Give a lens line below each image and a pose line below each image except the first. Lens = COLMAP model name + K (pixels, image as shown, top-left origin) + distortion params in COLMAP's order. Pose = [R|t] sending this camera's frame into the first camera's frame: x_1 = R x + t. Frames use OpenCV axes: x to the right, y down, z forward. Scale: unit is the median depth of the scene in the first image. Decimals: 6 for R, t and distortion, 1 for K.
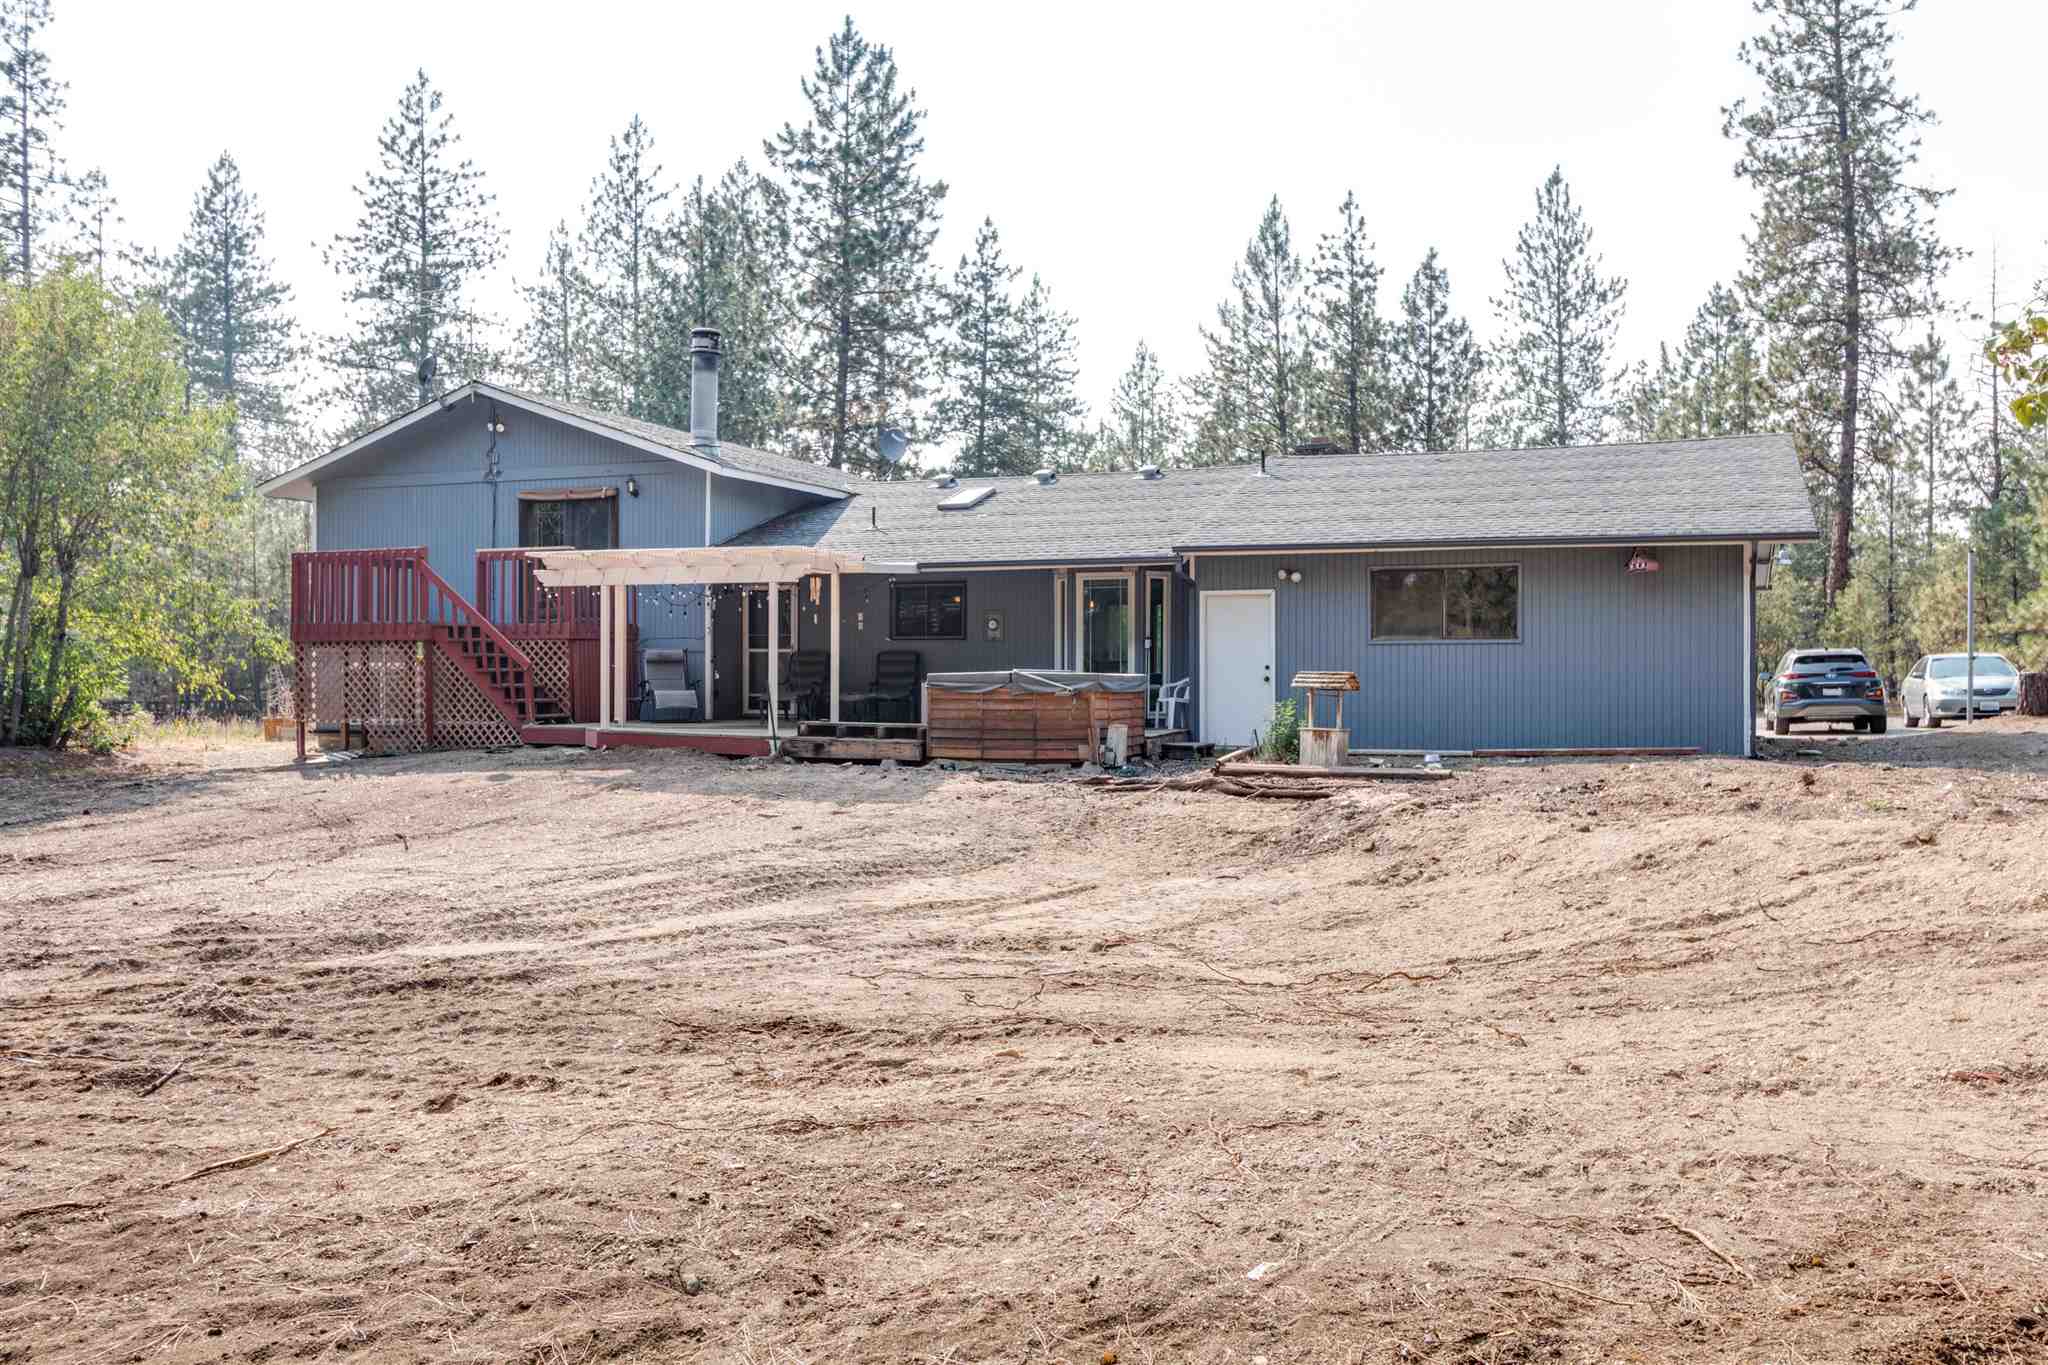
lens RADIAL K [[1640.6, 0, 1024.5], [0, 1640.6, 677.7], [0, 0, 1]] dist [-0.001444, -0.002562]
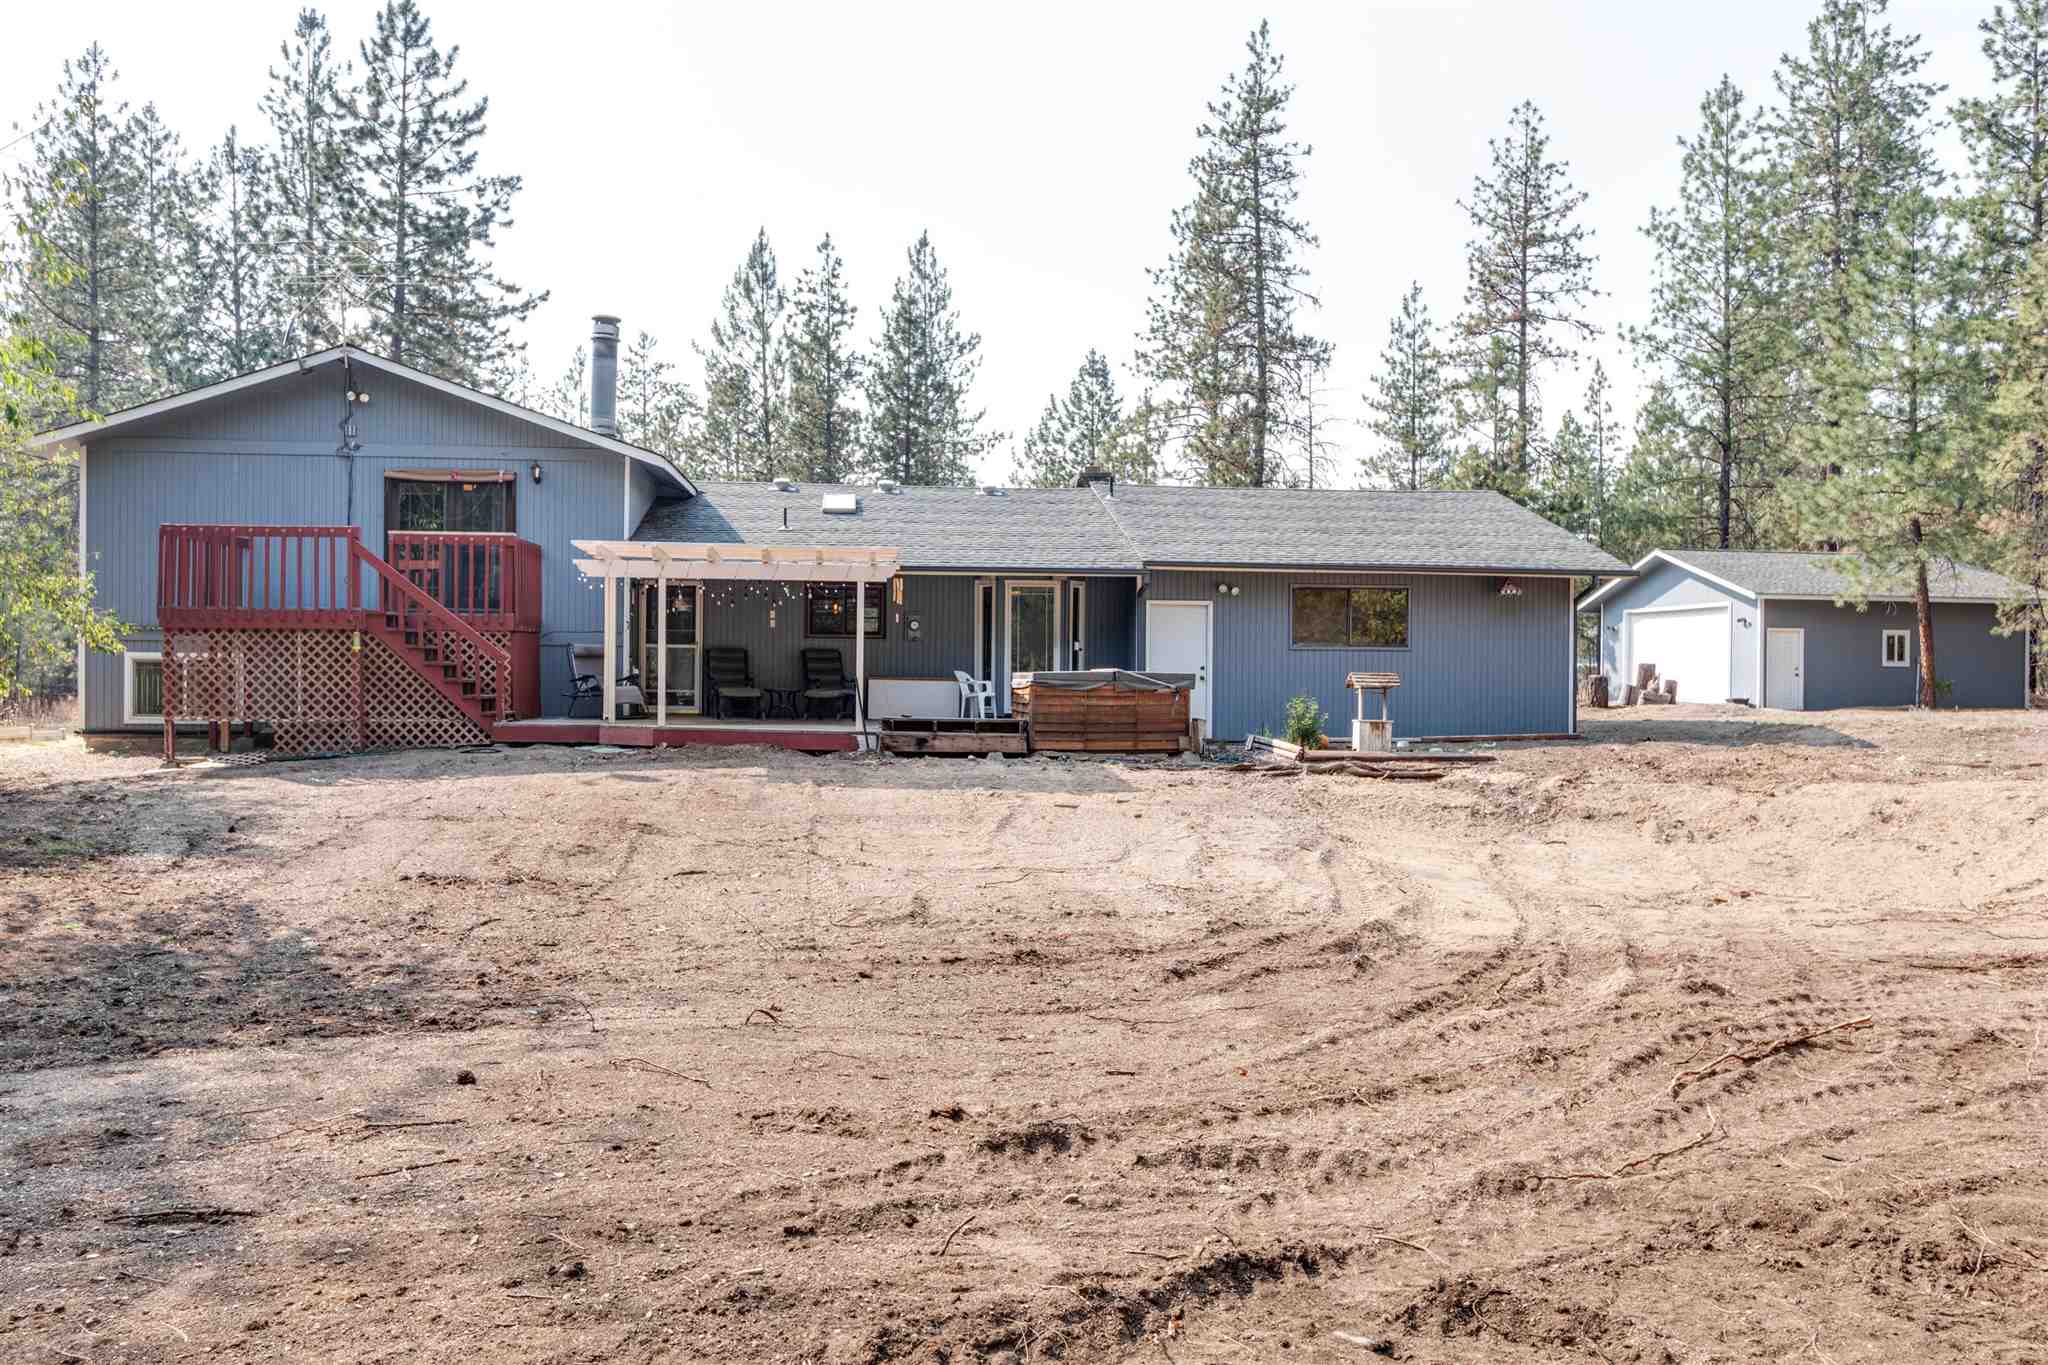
lens RADIAL K [[1503.4, 0, 1018.1], [0, 1503.4, 685.2], [0, 0, 1]] dist [0.008877, -0.003824]
pose [[0.897285, 0.003384, 0.441439, -0.366324], [-0.007166, 0.999951, 0.006899, -0.000491], [-0.441394, -0.009354, 0.897265, 0.084774]]
